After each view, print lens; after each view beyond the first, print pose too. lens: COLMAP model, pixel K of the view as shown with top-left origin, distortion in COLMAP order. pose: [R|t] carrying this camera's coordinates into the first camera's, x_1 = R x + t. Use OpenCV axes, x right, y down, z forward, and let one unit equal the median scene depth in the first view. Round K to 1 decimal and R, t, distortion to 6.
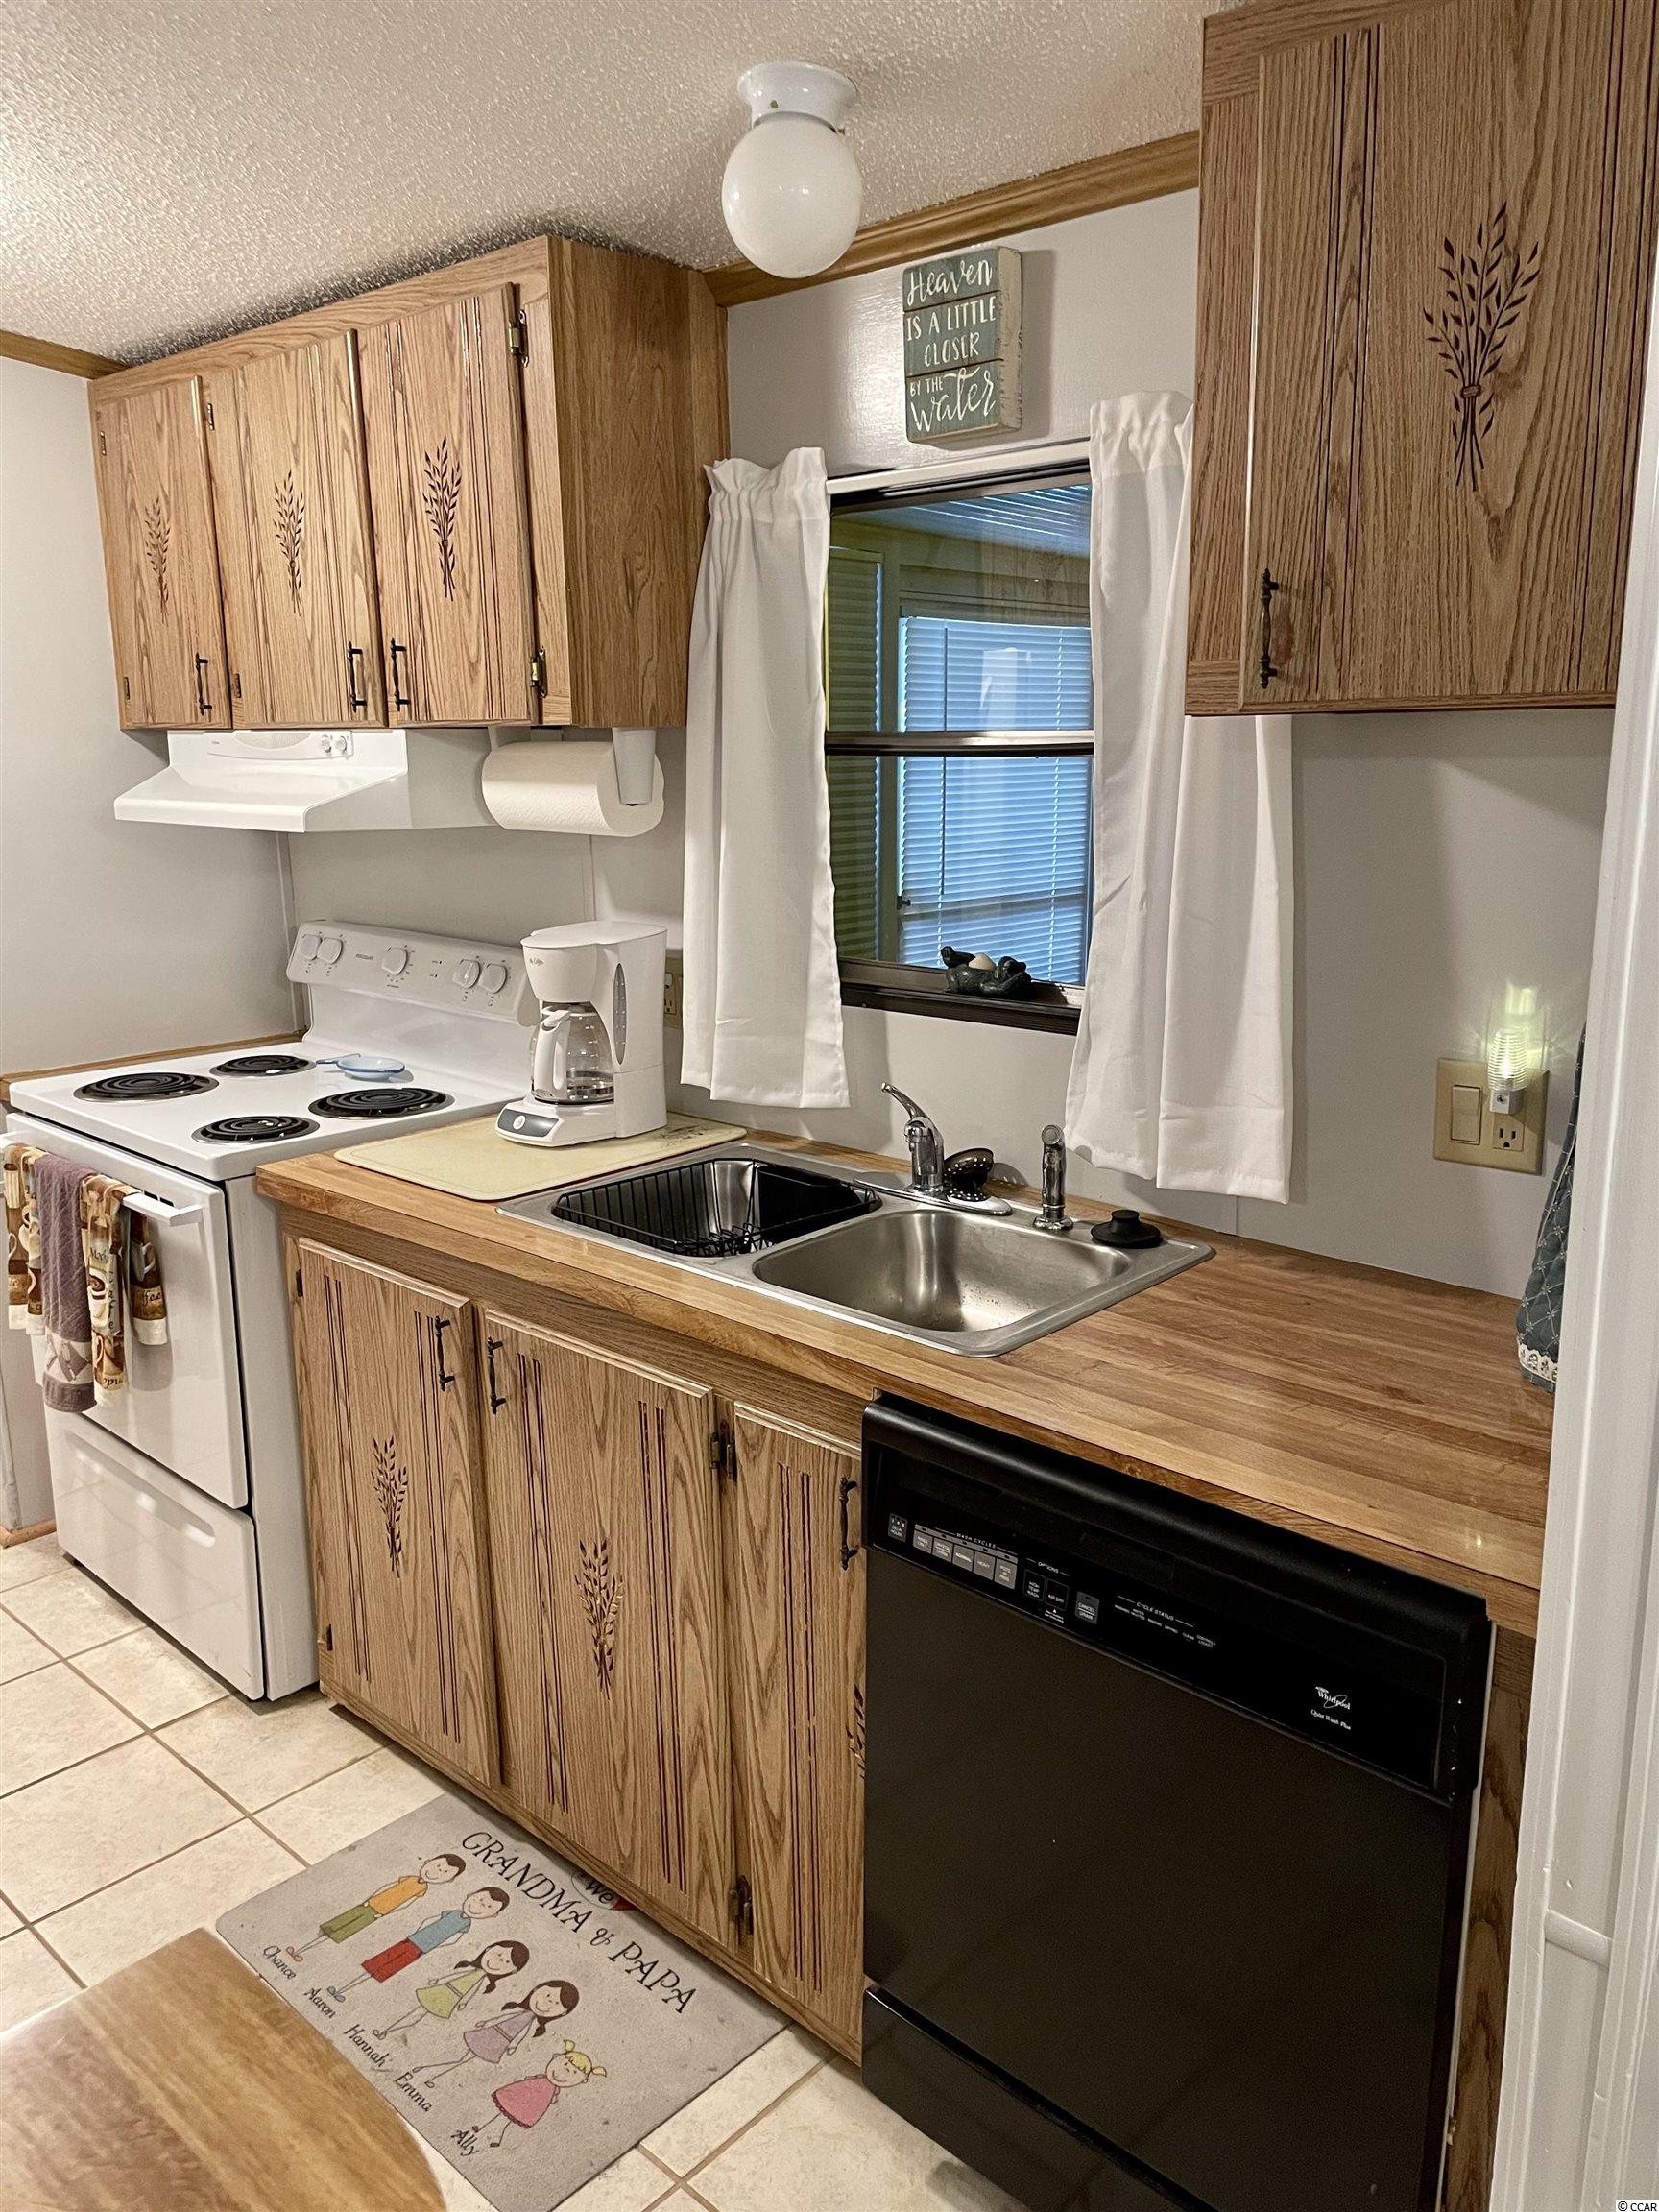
lens RADIAL K [[1683.6, 0, 820.0], [0, 1683.6, 1115.3], [0, 0, 1]] dist [0.051527, -0.042905]
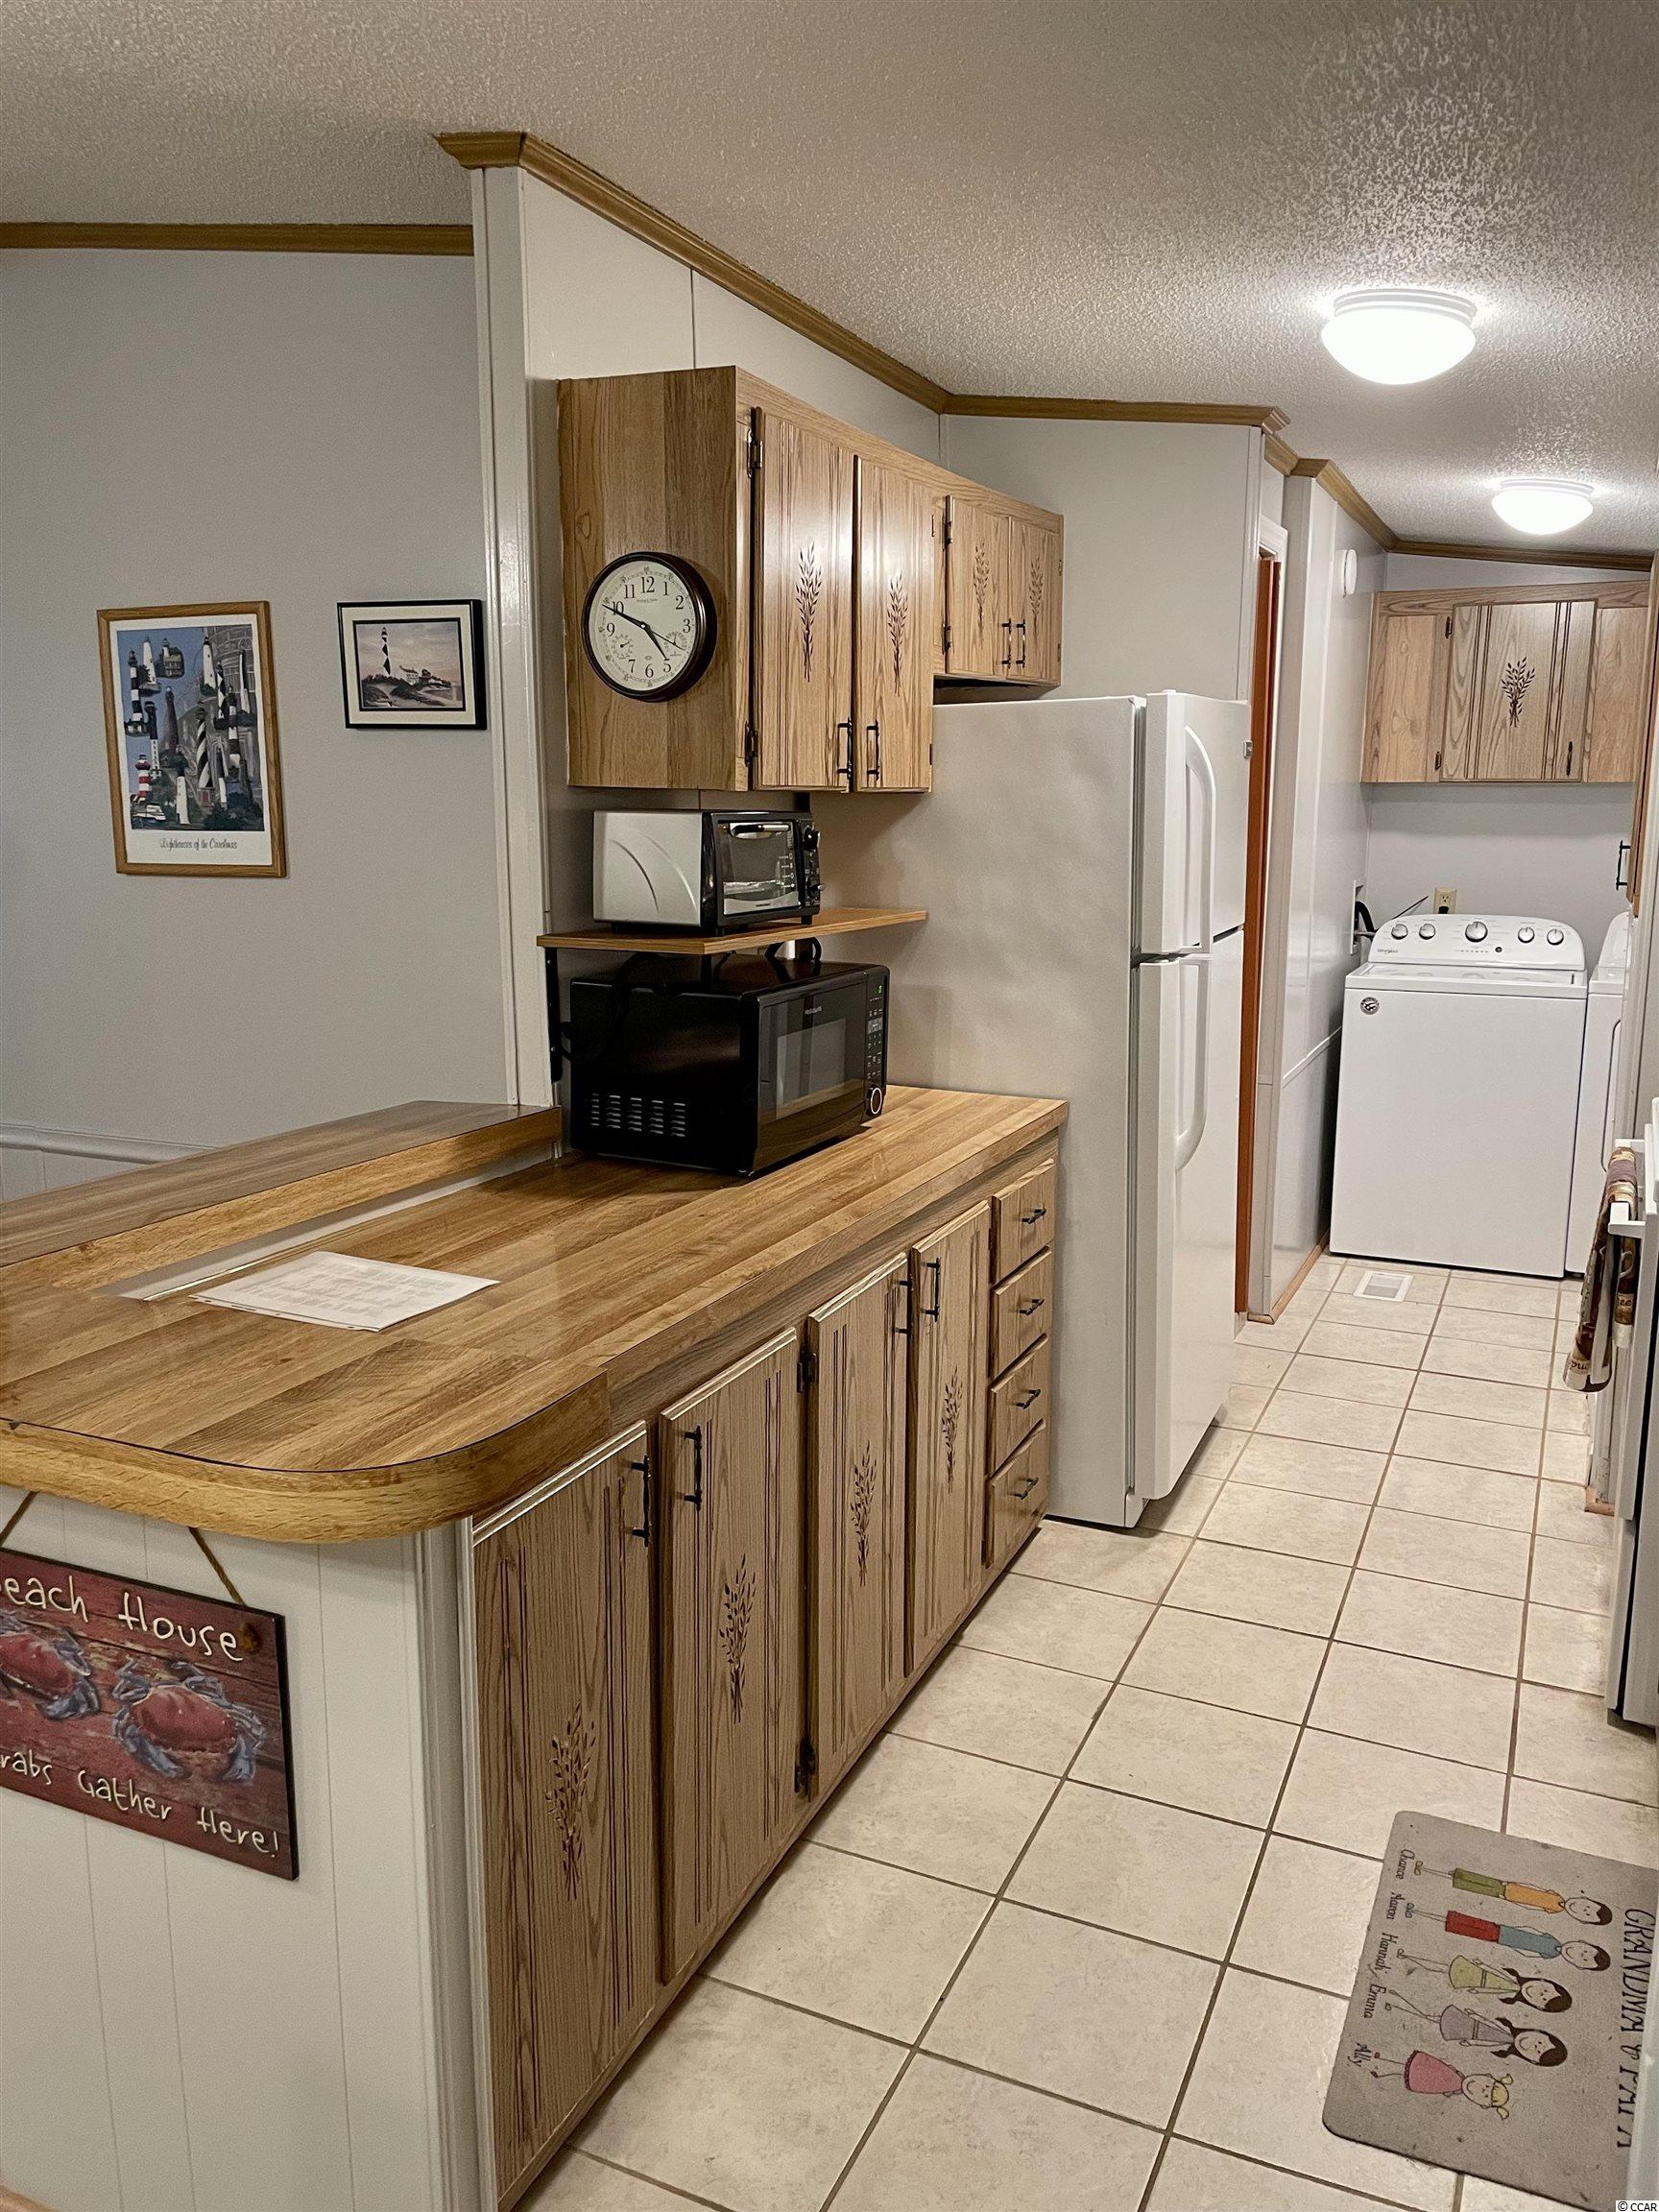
lens RADIAL K [[1683.6, 0, 818.4], [0, 1683.6, 1101.3], [0, 0, 1]] dist [0.051527, -0.042905]
pose [[0.320587, 0.178985, -0.930155, 0.463678], [-0.214544, 0.970185, 0.112743, -0.028923], [0.922602, 0.163415, 0.349429, 0.159073]]
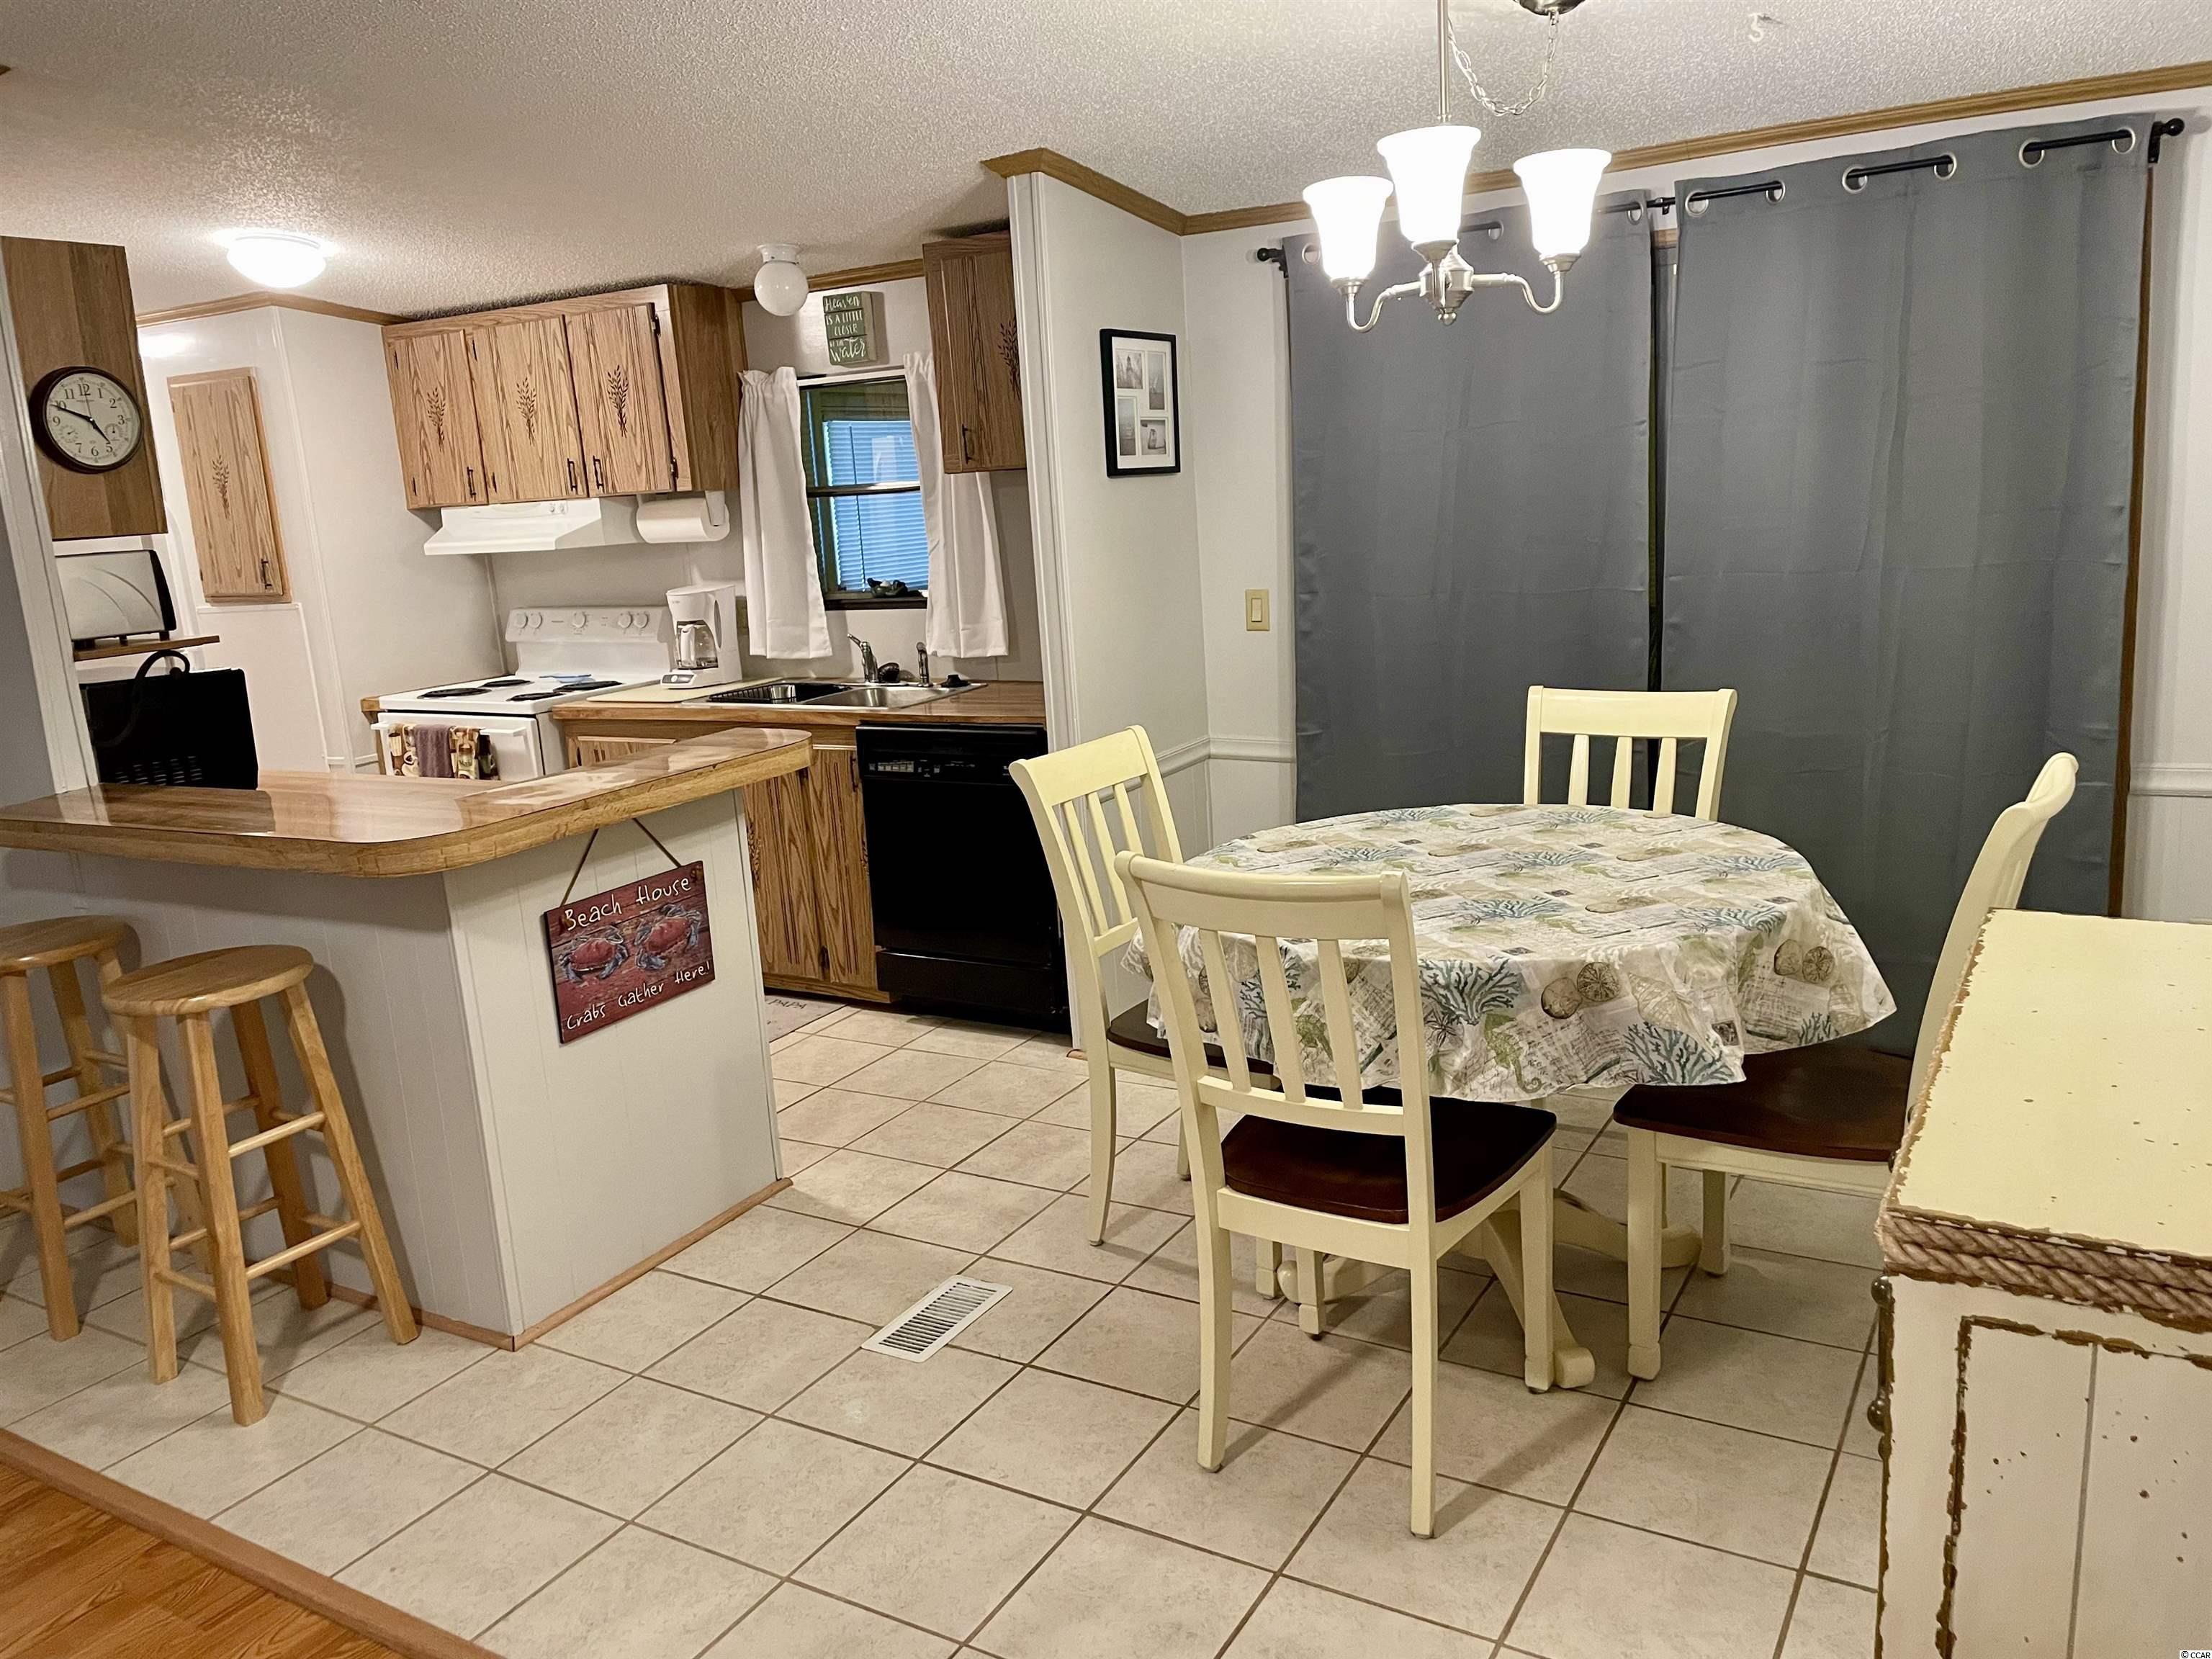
lens RADIAL K [[1683.6, 0, 1096.4], [0, 1683.6, 815.2], [0, 0, 1]] dist [0.051527, -0.042905]
pose [[0.975400, -0.095060, 0.198893, -0.109877], [0.101251, 0.994636, -0.021163, 0.299426], [-0.195814, 0.040780, 0.979793, -1.287973]]
